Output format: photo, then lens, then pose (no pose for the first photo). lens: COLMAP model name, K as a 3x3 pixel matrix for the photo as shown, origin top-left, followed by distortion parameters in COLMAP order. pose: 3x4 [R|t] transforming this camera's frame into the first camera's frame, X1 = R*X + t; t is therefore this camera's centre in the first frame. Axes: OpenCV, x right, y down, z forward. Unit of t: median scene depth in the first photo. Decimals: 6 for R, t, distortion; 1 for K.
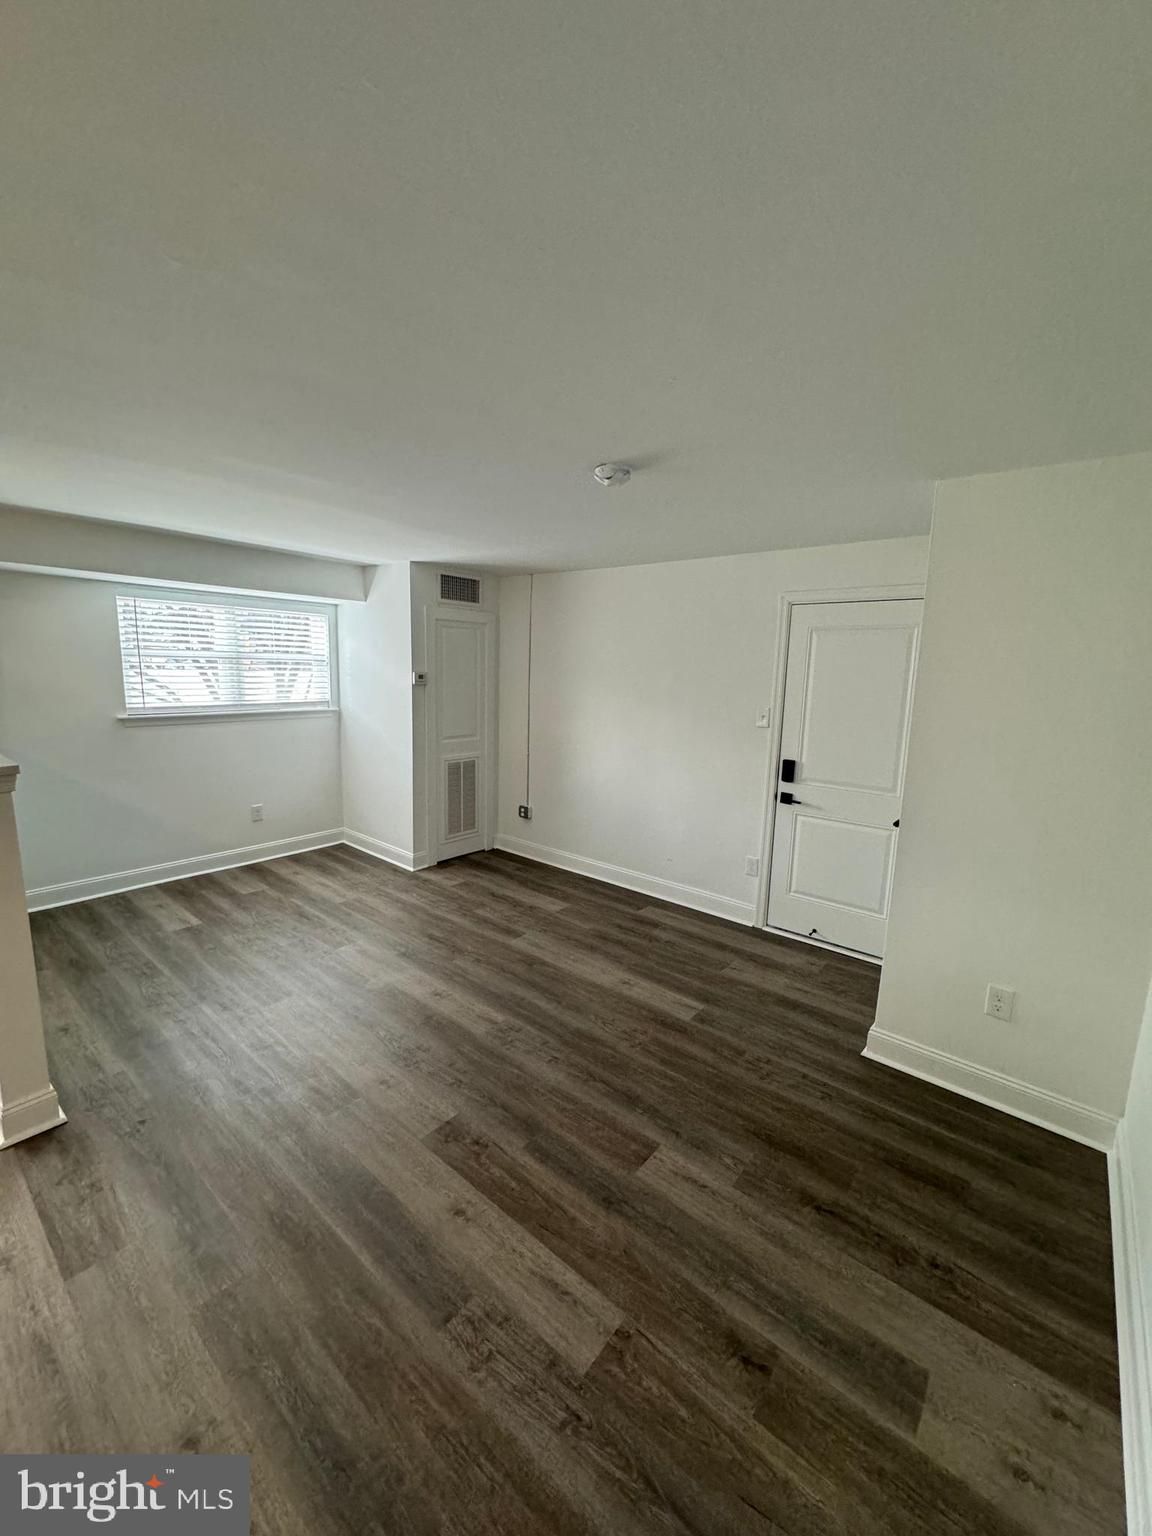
lens RADIAL K [[612.5, 0, 577.2], [0, 612.5, 764.5], [0, 0, 1]] dist [-0.002805, 0.000081]
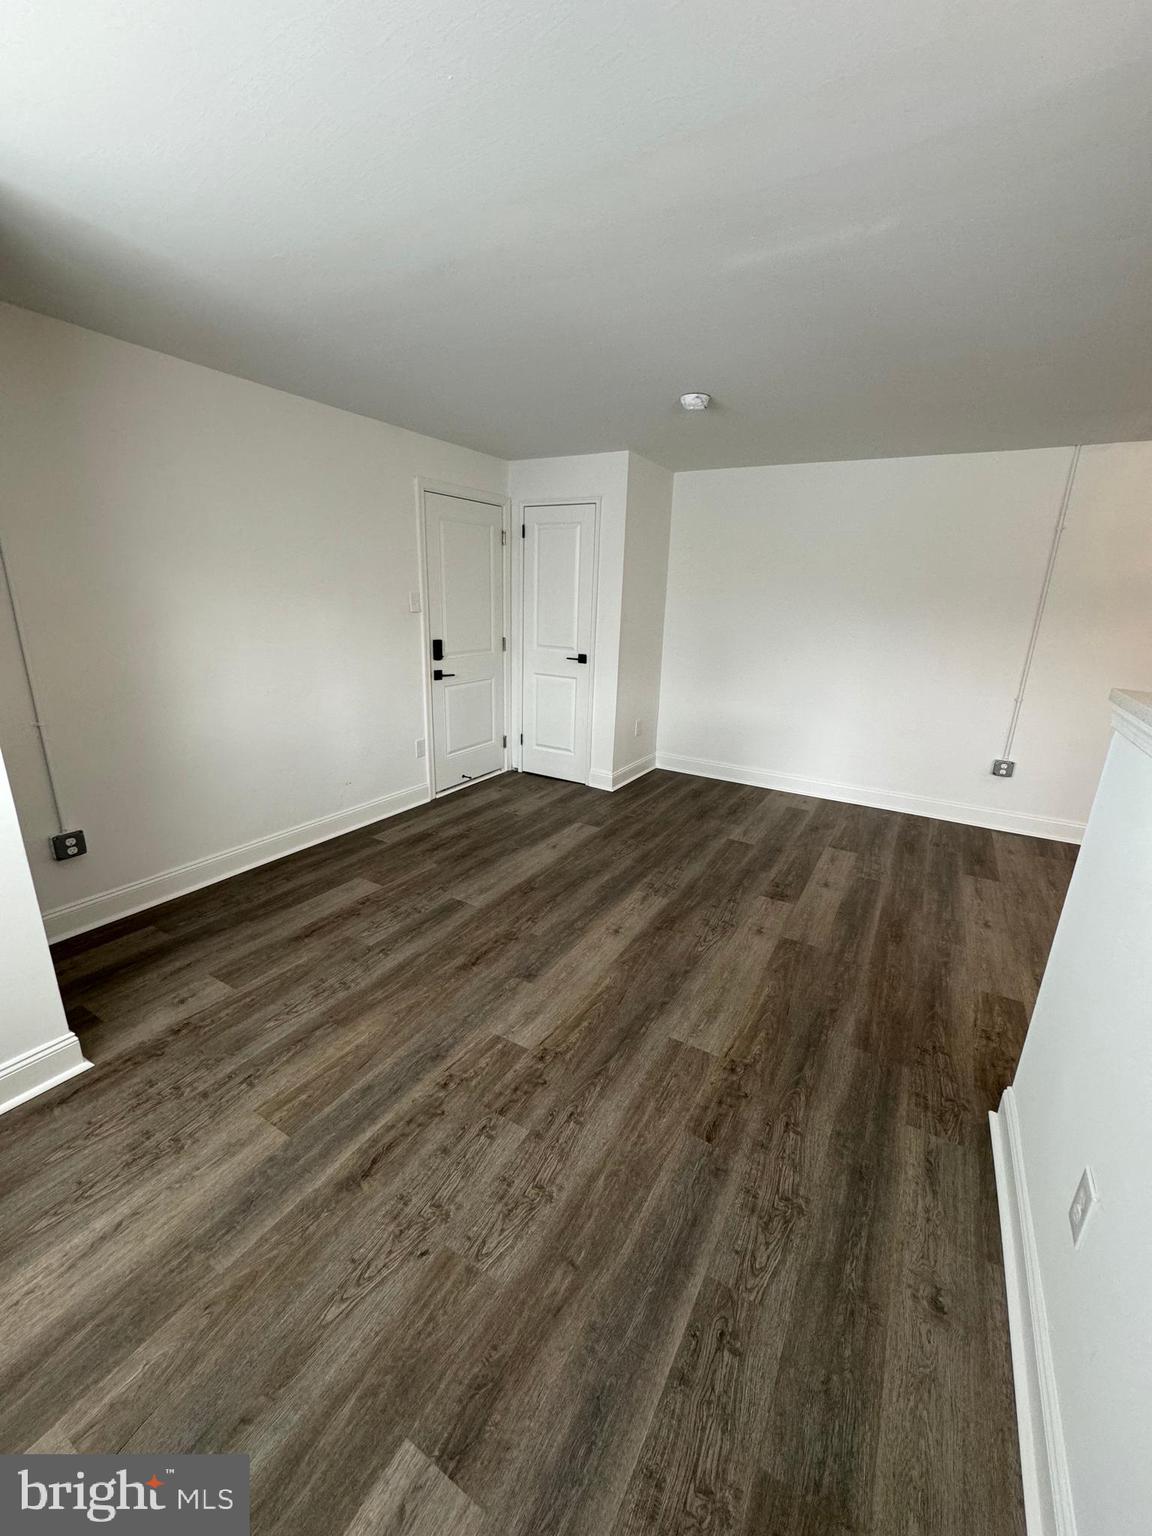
lens RADIAL K [[612.5, 0, 577.2], [0, 612.5, 764.5], [0, 0, 1]] dist [-0.002805, 0.000081]
pose [[-0.156945, -0.302926, 0.940002, -0.838301], [0.121004, 0.938728, 0.322718, -0.127228], [-0.980166, 0.164393, -0.110674, 0.945438]]
